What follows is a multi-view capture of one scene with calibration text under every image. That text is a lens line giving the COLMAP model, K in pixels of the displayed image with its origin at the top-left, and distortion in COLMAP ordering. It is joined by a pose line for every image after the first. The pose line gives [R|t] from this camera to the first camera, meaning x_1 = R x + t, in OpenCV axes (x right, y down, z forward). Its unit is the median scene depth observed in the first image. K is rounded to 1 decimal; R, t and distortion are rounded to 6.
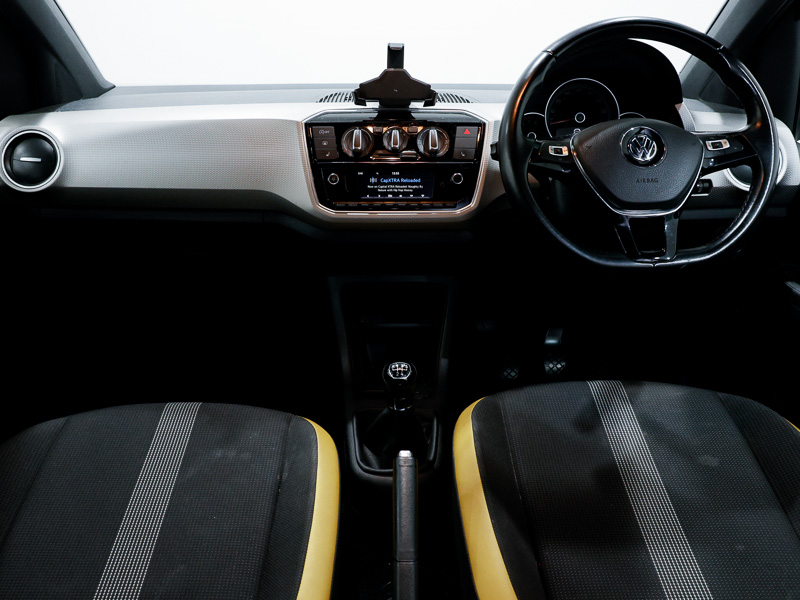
lens RADIAL K [[612.0, 0, 399.1], [0, 612.0, 298.7], [0, 0, 1]] dist [-0.005034, -0.002549]
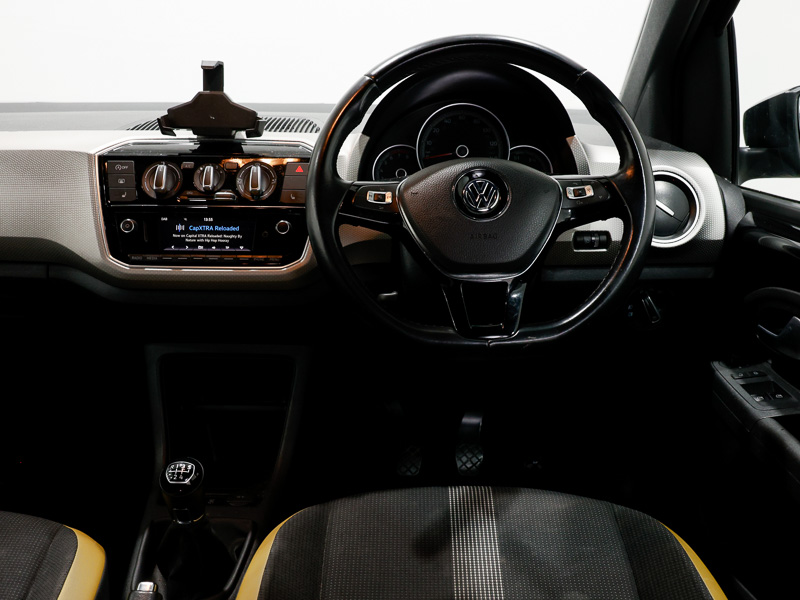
lens RADIAL K [[767.8, 0, 395.4], [0, 767.8, 302.4], [0, 0, 1]] dist [0.001450, 0.000000]
pose [[0.999851, 0.013475, -0.010792, 0.251395], [-0.014201, 0.997427, -0.070274, -0.030169], [0.009817, 0.070416, 0.997469, 0.010089]]
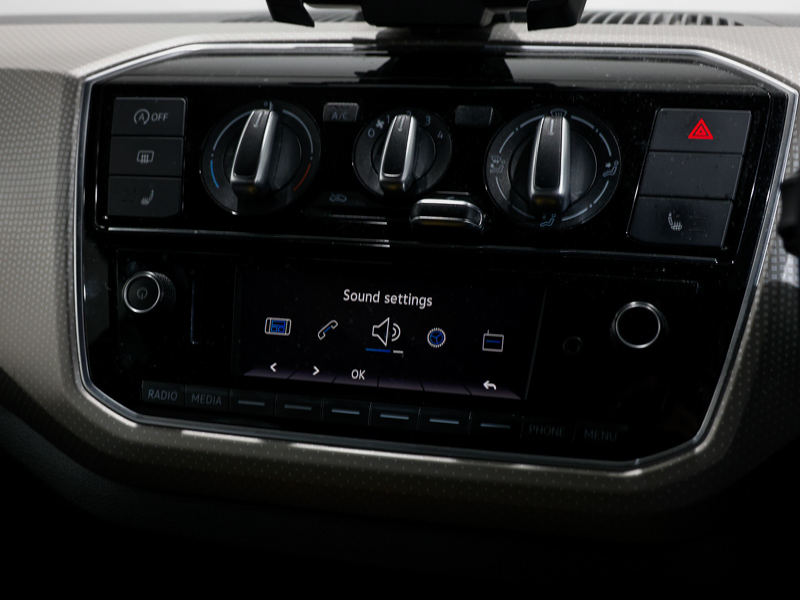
lens RADIAL K [[1140.6, 0, 401.2], [0, 1140.6, 296.7], [0, 0, 1]] dist [-0.004219, 0.000000]
pose [[0.962348, 0.064726, -0.264000, 0.120608], [-0.103492, 0.985333, -0.135674, -0.139082], [0.251347, 0.157888, 0.954933, 0.565507]]
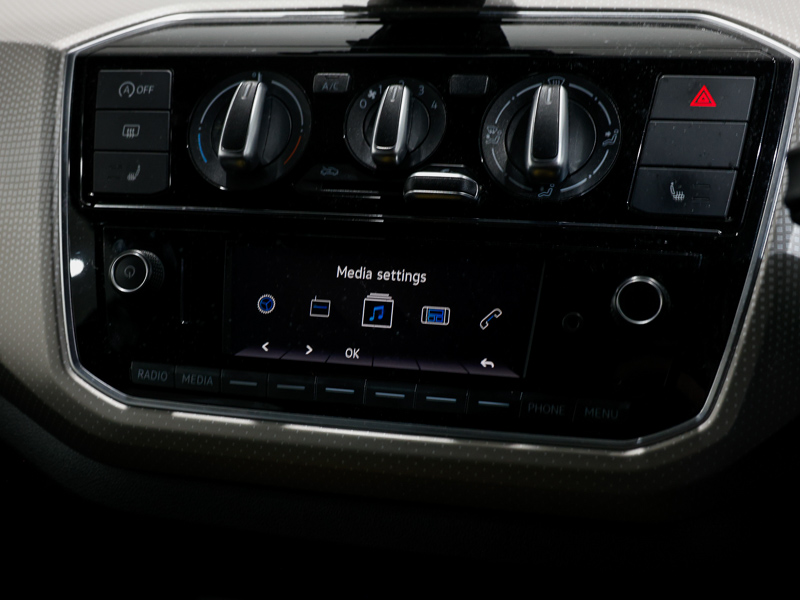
lens RADIAL K [[1140.6, 0, 400.3], [0, 1140.6, 298.1], [0, 0, 1]] dist [-0.004219, 0.000000]
pose [[0.962587, 0.061790, -0.263834, 0.119573], [-0.092777, 0.989959, -0.106646, -0.144097], [0.254595, 0.127134, 0.958654, 0.577727]]
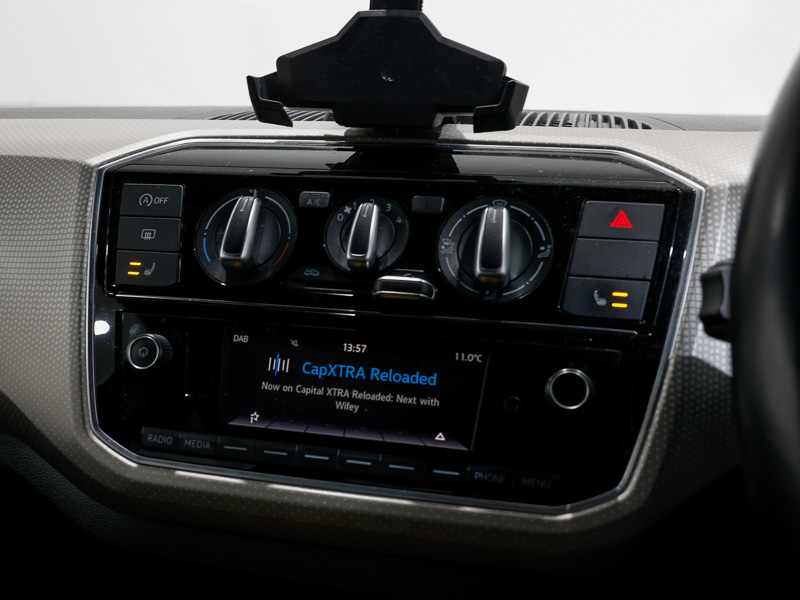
lens RADIAL K [[874.0, 0, 366.3], [0, 874.0, 300.5], [0, 0, 1]] dist [0.003763, 0.000000]
pose [[0.964965, 0.068571, -0.253261, 0.102715], [-0.110457, 0.981711, -0.155056, -0.164109], [0.237997, 0.177598, 0.954891, 0.605462]]
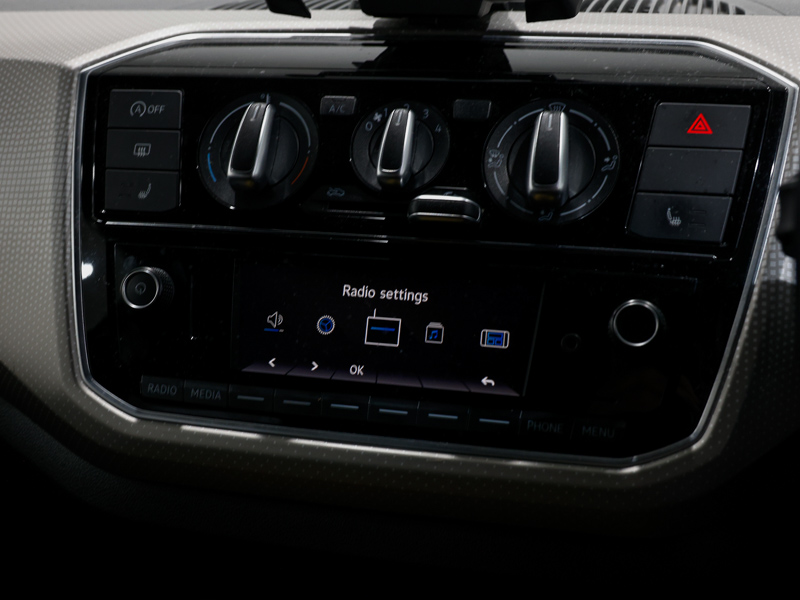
lens RADIAL K [[1140.6, 0, 399.5], [0, 1140.6, 298.6], [0, 0, 1]] dist [-0.004219, 0.000000]
pose [[0.962043, 0.070822, -0.263548, 0.120611], [-0.100386, 0.989866, -0.100442, -0.152581], [0.253764, 0.123086, 0.959403, 0.563889]]
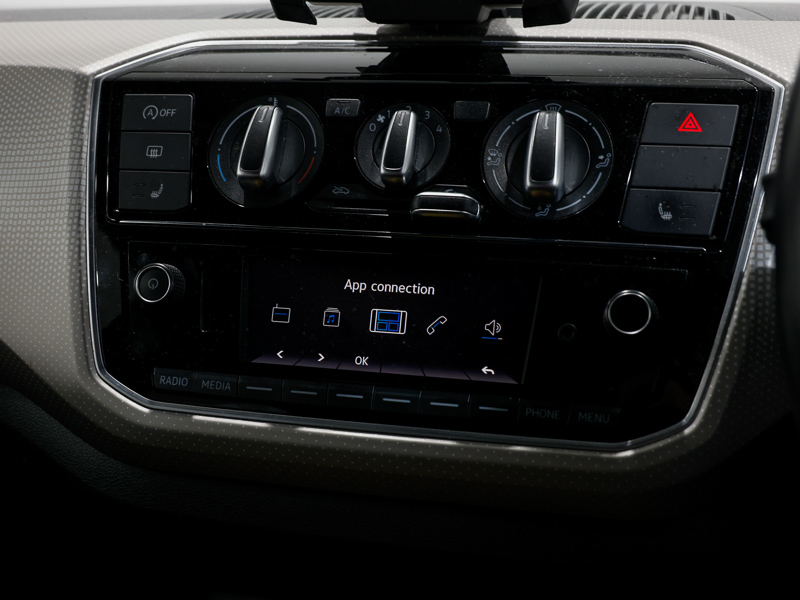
lens RADIAL K [[1140.6, 0, 400.0], [0, 1140.6, 298.5], [0, 0, 1]] dist [-0.004219, 0.000000]
pose [[0.961557, 0.063362, -0.267196, 0.126256], [-0.097558, 0.988364, -0.116703, -0.140278], [0.256692, 0.138284, 0.956549, 0.548113]]
